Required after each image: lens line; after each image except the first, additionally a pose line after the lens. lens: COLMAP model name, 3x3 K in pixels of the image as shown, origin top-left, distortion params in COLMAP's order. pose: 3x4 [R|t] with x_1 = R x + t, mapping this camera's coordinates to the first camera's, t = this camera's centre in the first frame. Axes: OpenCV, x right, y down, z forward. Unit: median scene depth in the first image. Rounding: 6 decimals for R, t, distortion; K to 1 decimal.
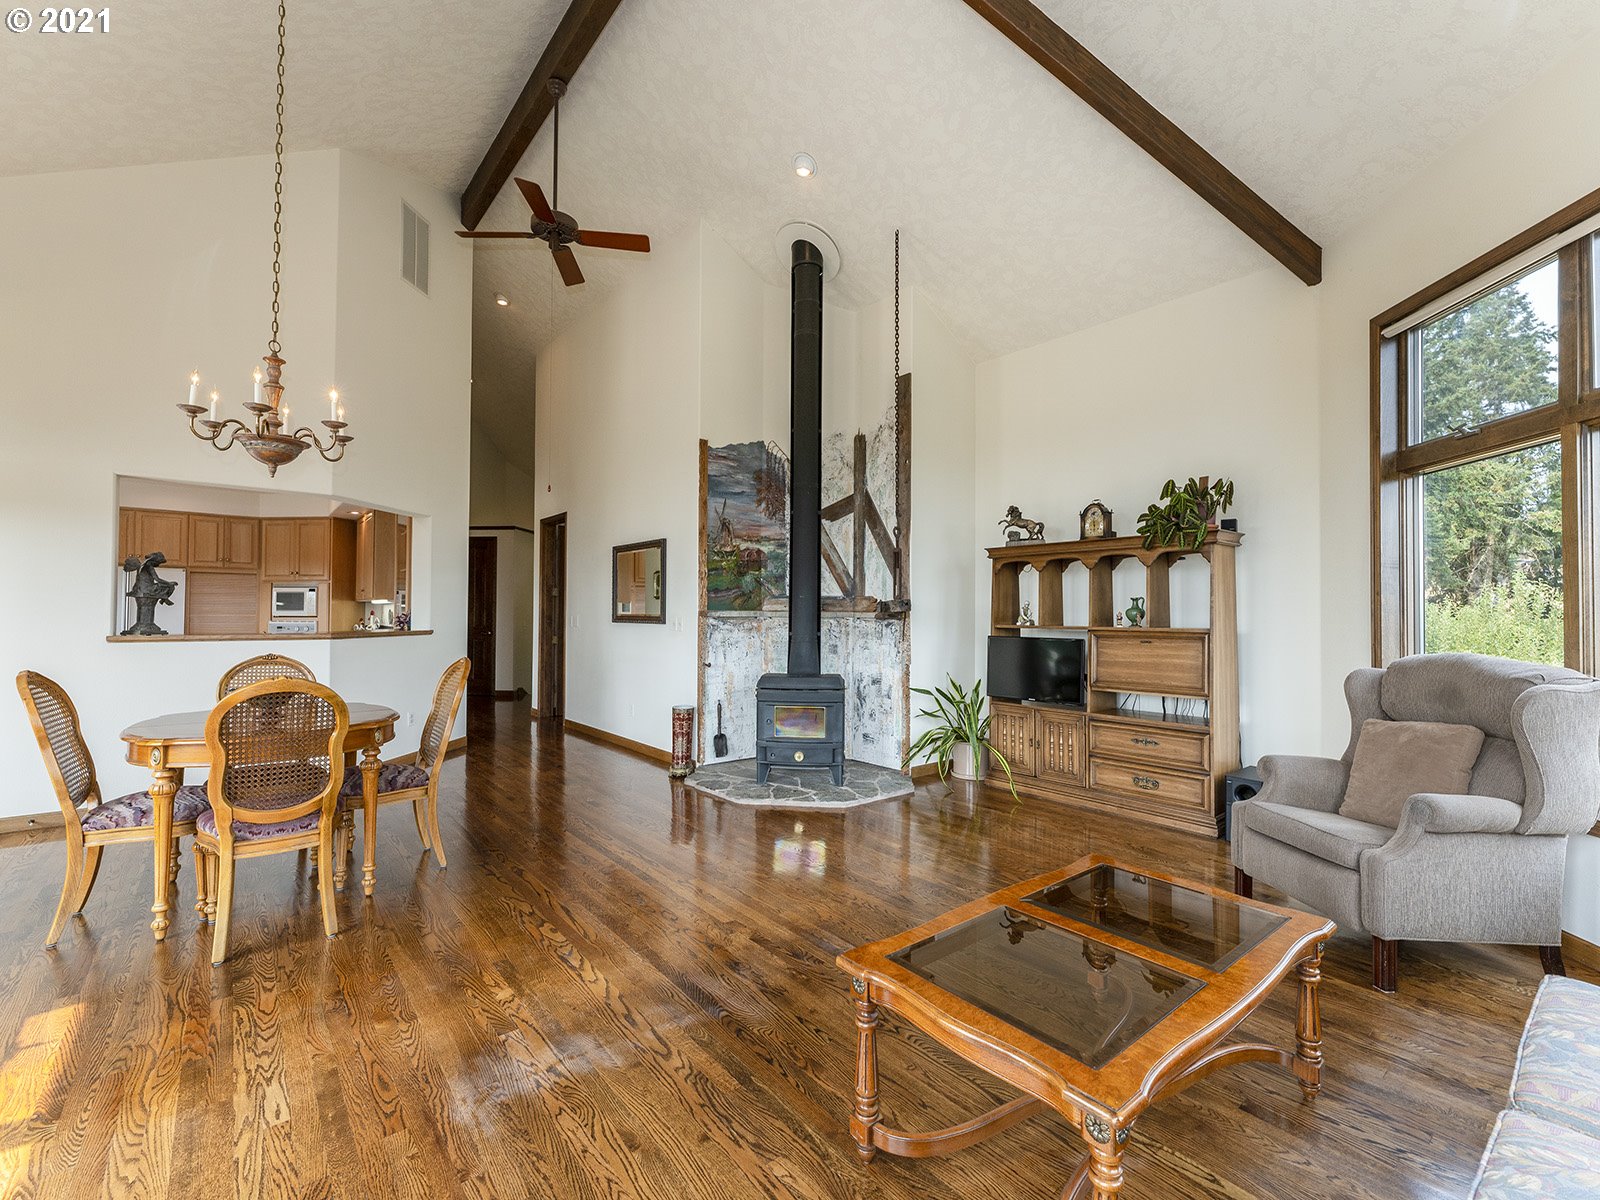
lens RADIAL K [[698.2, 0, 827.8], [0, 698.2, 604.8], [0, 0, 1]] dist [-0.005524, -0.001203]
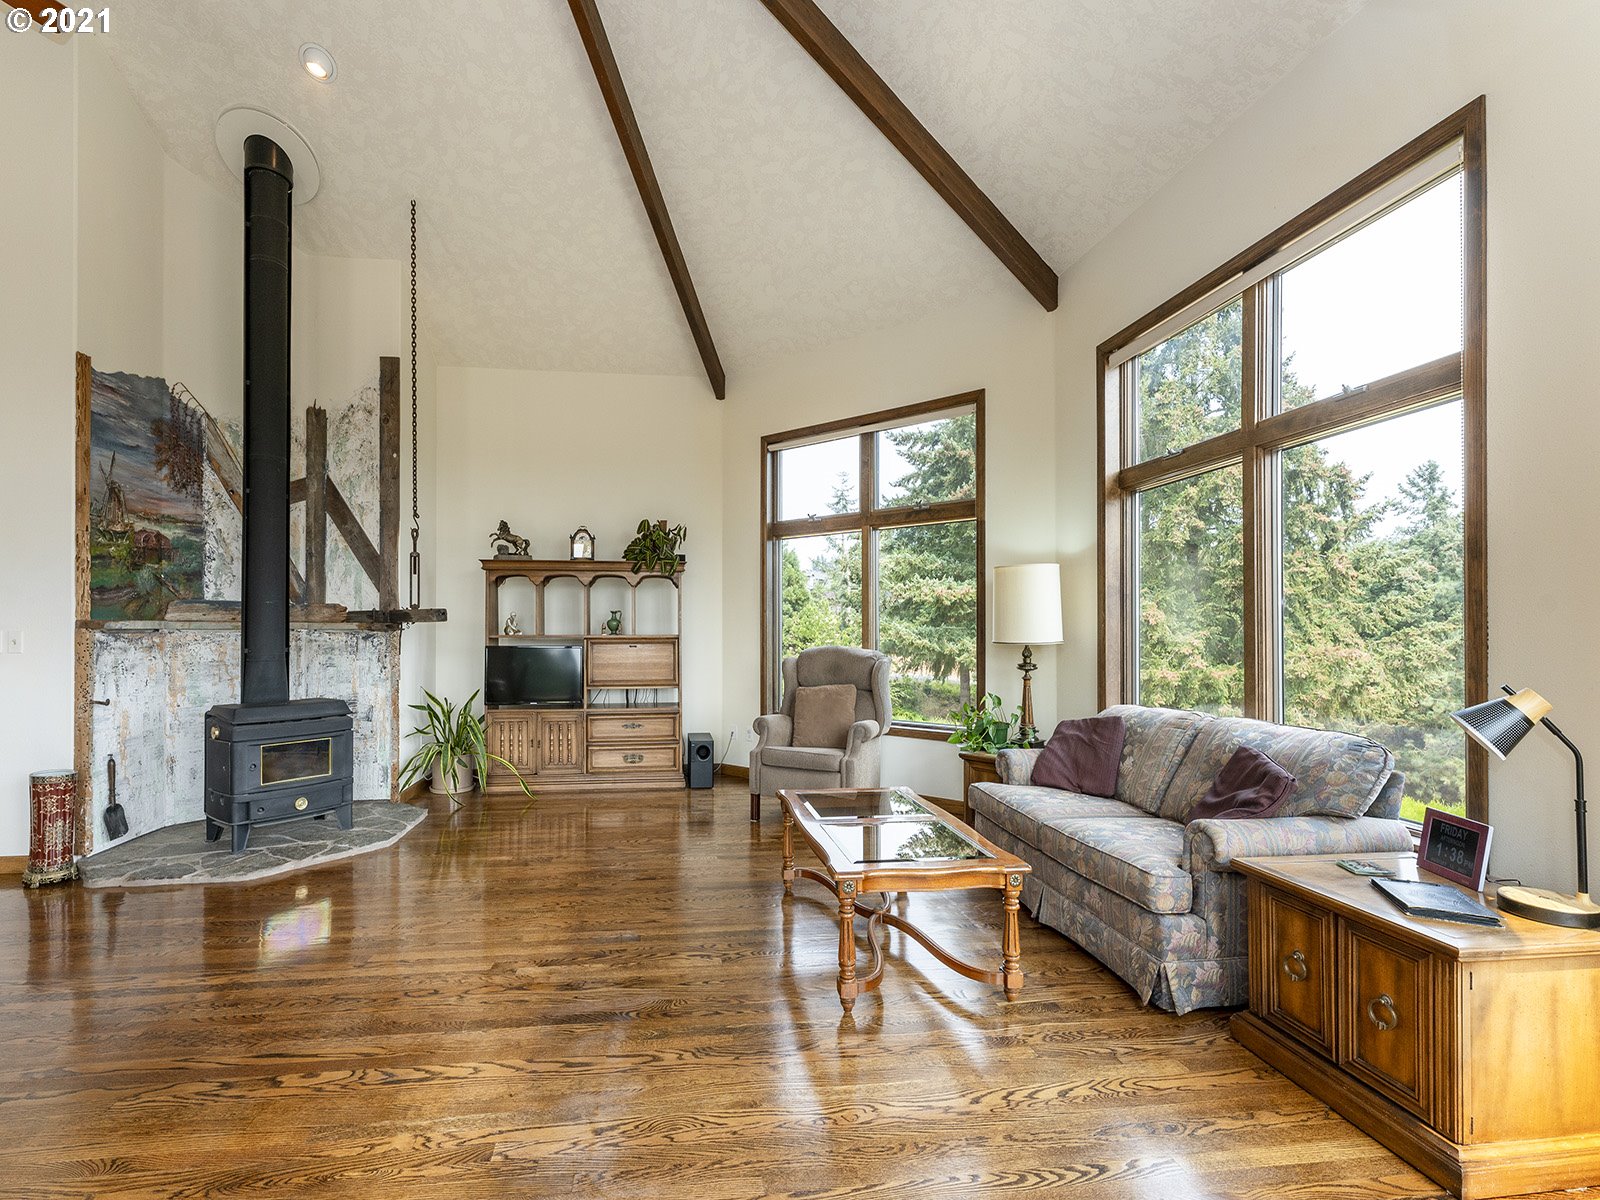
lens RADIAL K [[698.2, 0, 727.4], [0, 698.2, 630.7], [0, 0, 1]] dist [-0.005524, -0.001203]
pose [[0.528602, -0.007612, 0.848836, -0.415508], [-0.007492, 0.999879, 0.013632, 0.005172], [-0.848837, -0.013565, 0.528481, 0.155839]]
